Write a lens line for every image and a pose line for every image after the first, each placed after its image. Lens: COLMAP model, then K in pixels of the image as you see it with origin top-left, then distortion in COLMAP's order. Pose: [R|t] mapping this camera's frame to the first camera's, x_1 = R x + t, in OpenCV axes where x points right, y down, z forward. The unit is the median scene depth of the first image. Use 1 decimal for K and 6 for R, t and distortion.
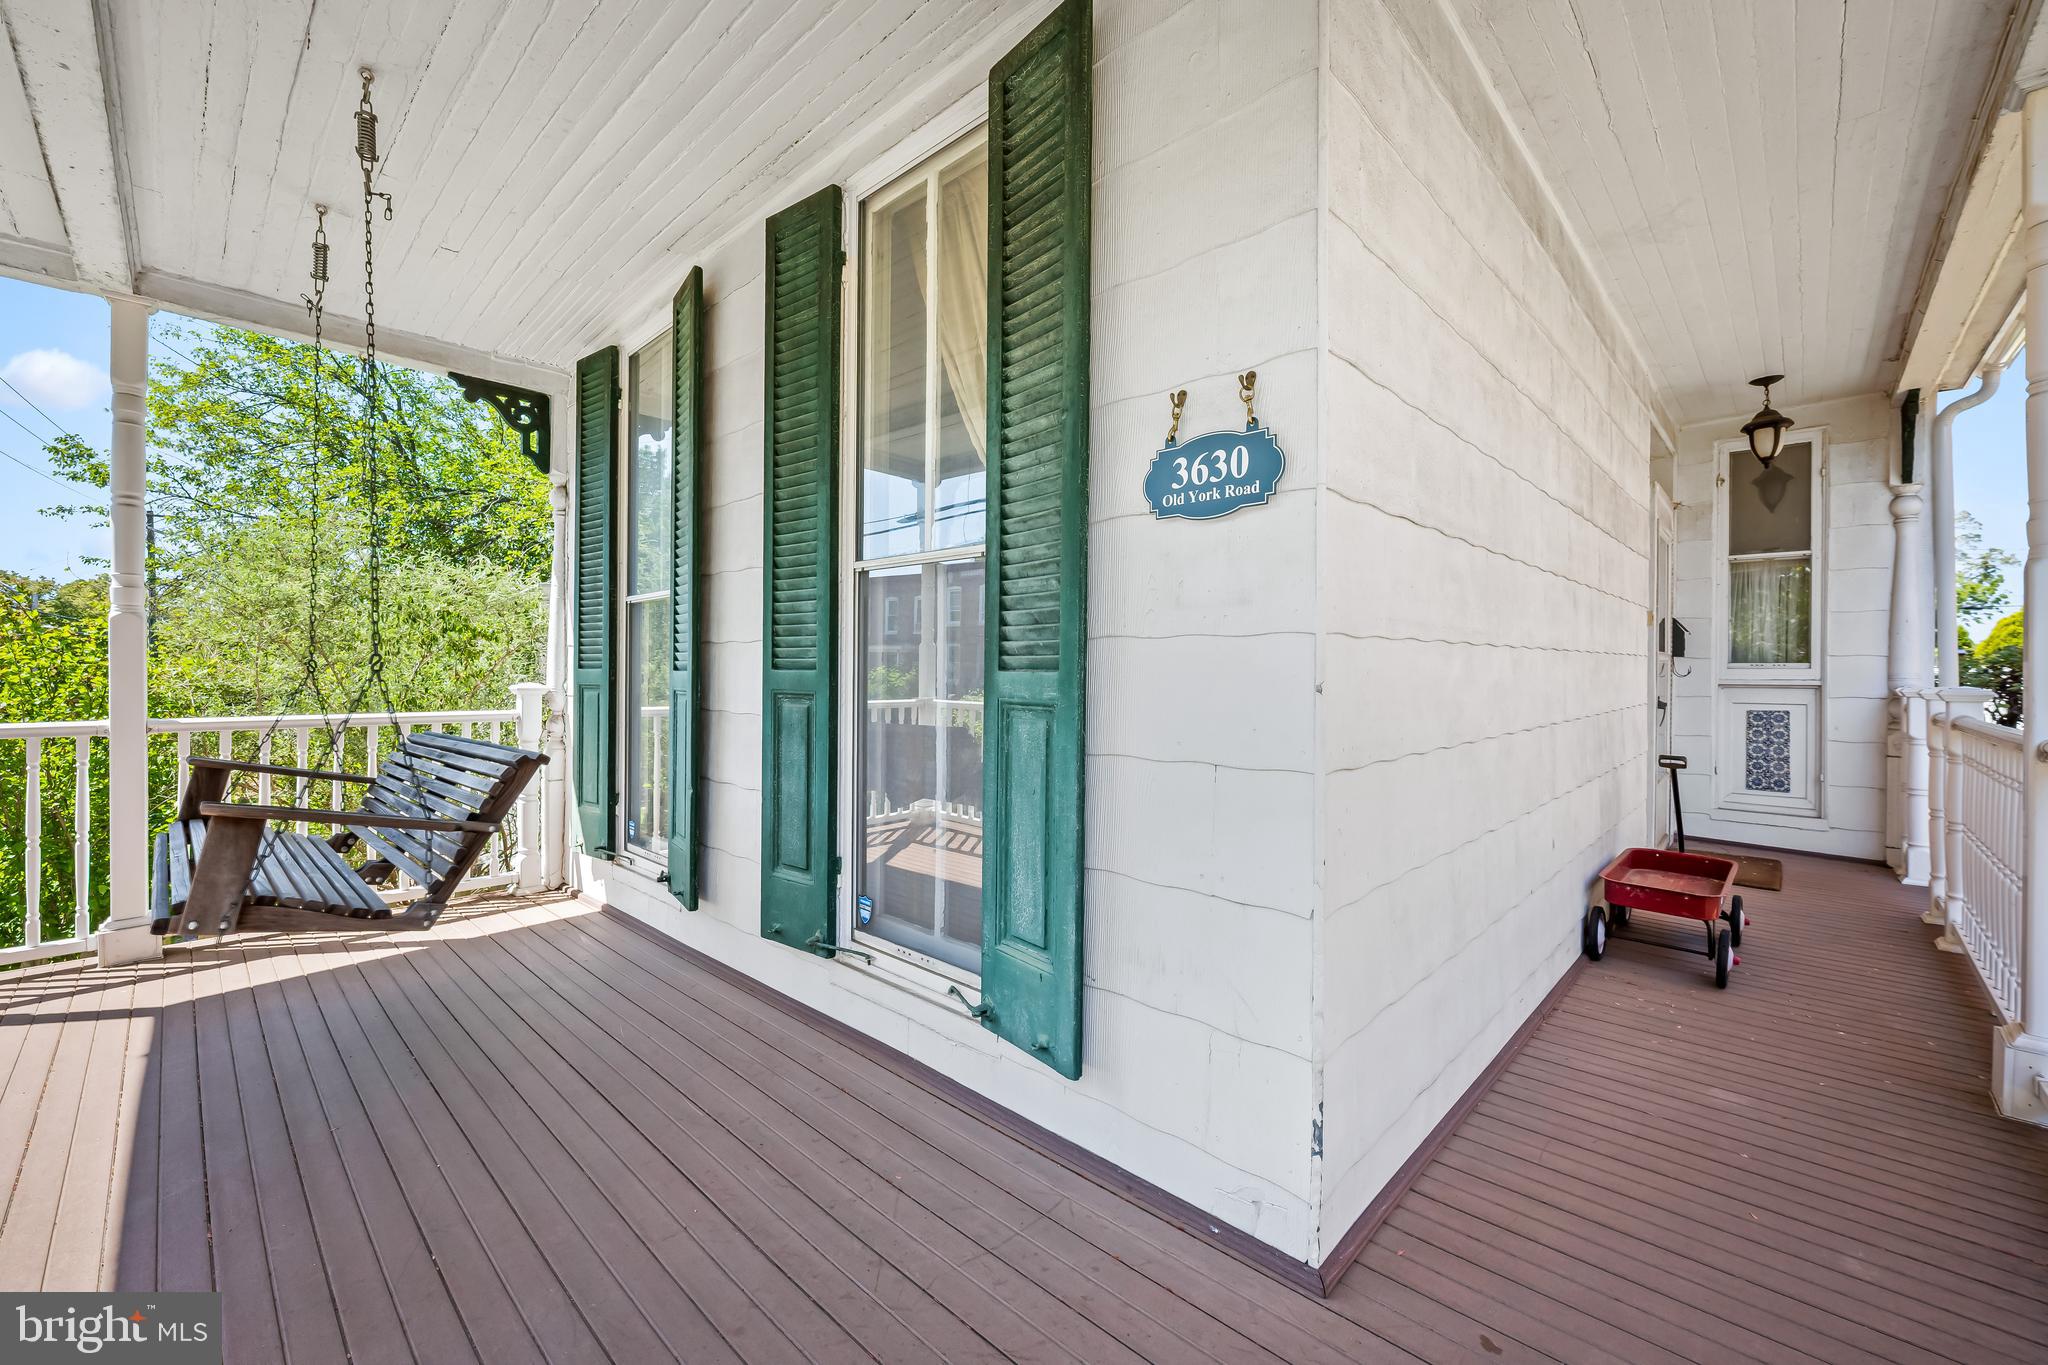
lens RADIAL K [[831.2, 0, 1023.0], [0, 831.2, 666.0], [0, 0, 1]] dist [0.000286, -0.000003]
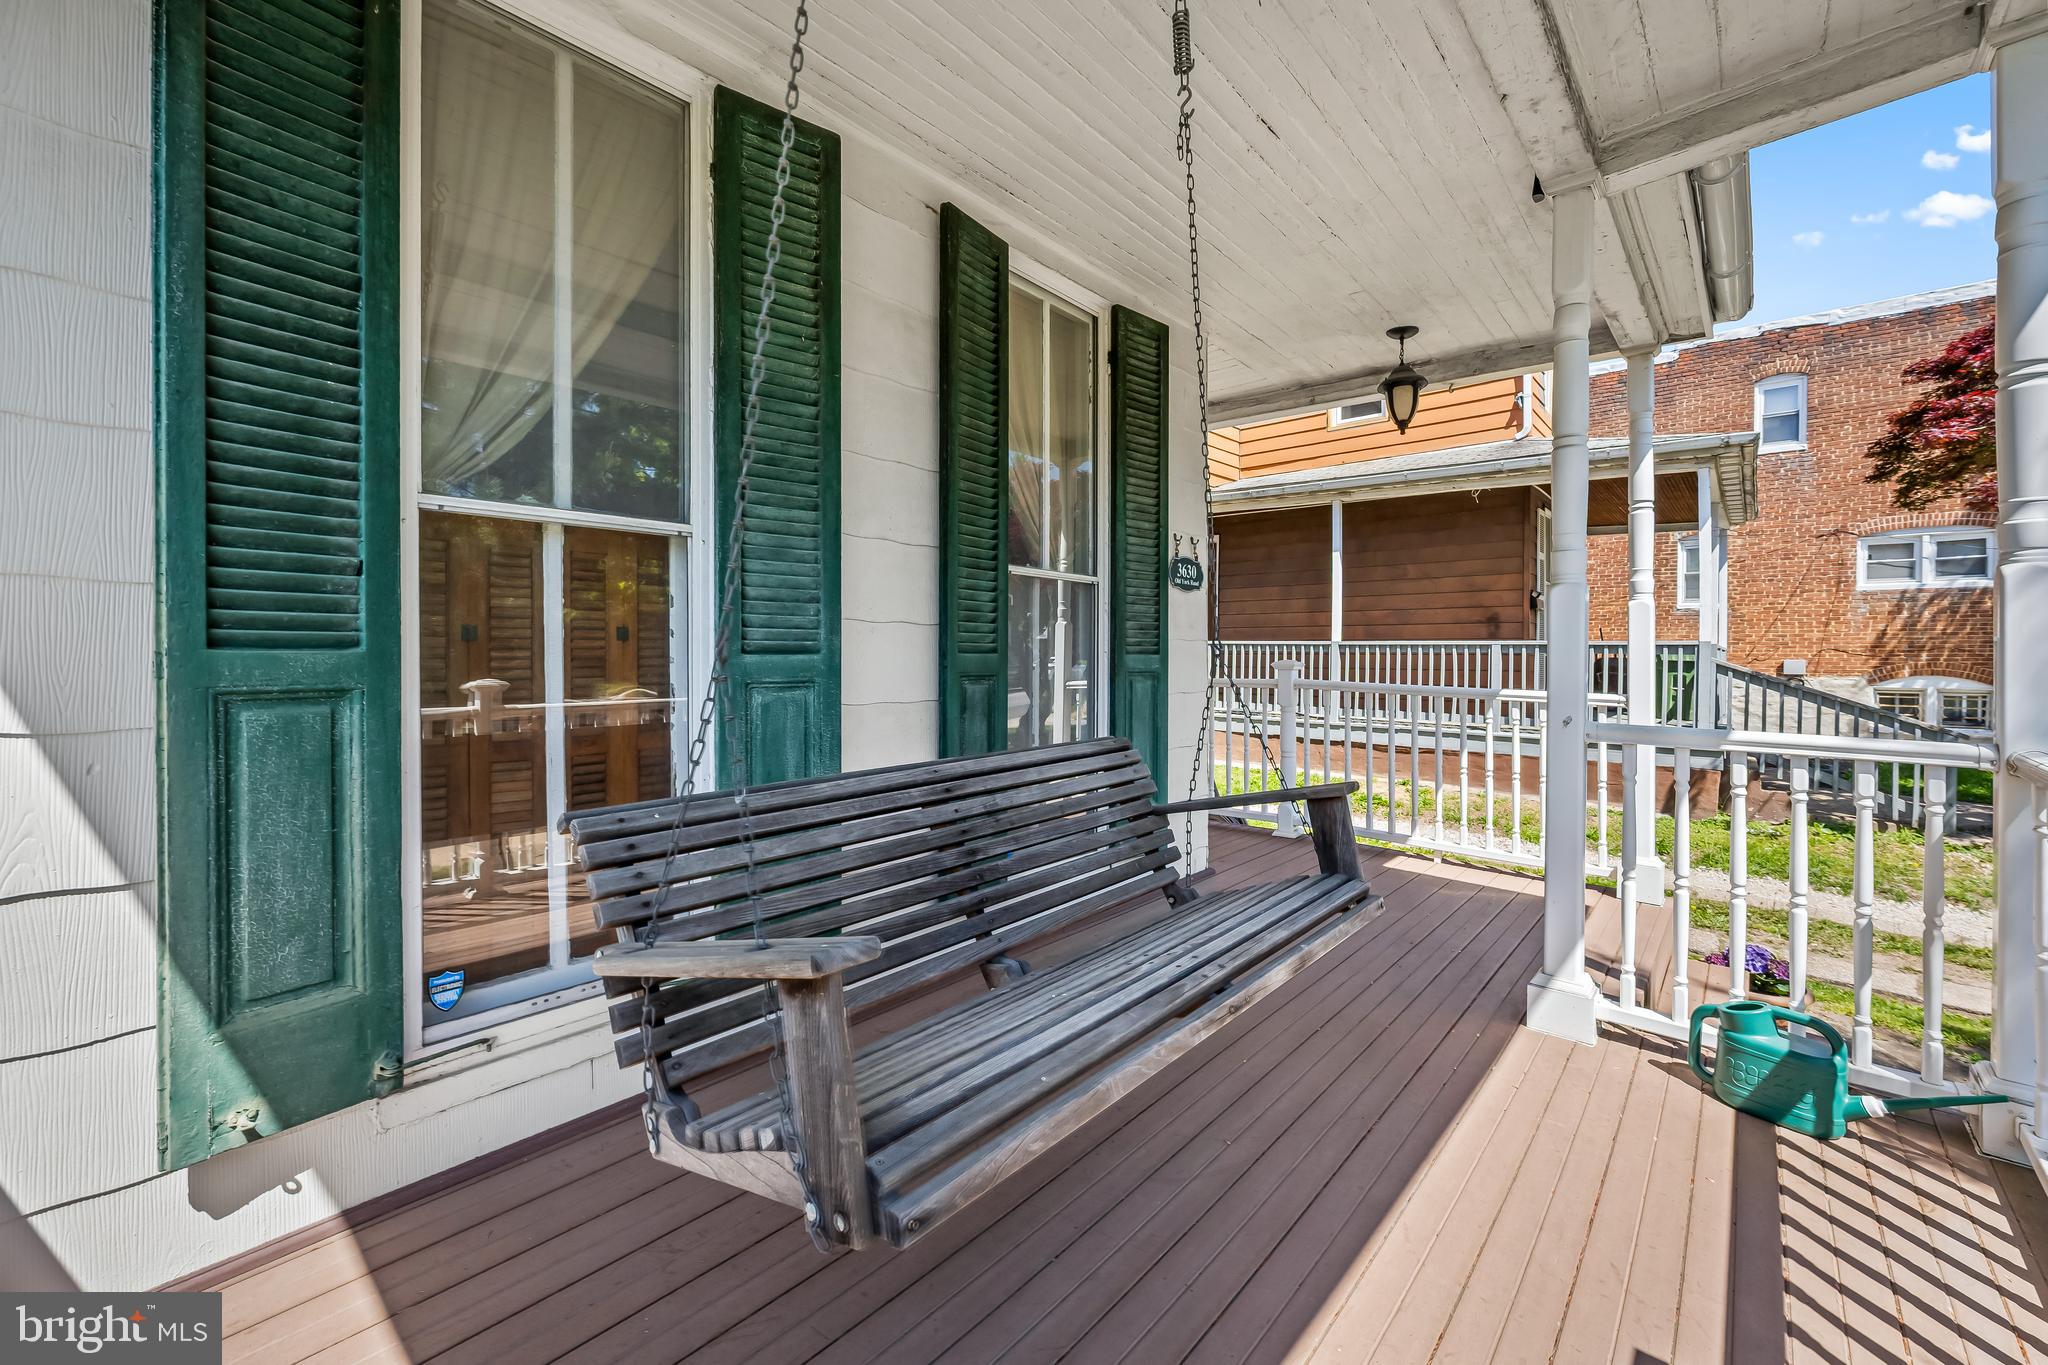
lens RADIAL K [[831.2, 0, 1023.0], [0, 831.2, 666.0], [0, 0, 1]] dist [0.000286, -0.000003]
pose [[-0.051914, -0.014212, 0.998550, -2.115980], [-0.007301, 0.999877, 0.013851, 0.008946], [-0.998625, -0.006571, -0.052011, 1.551670]]
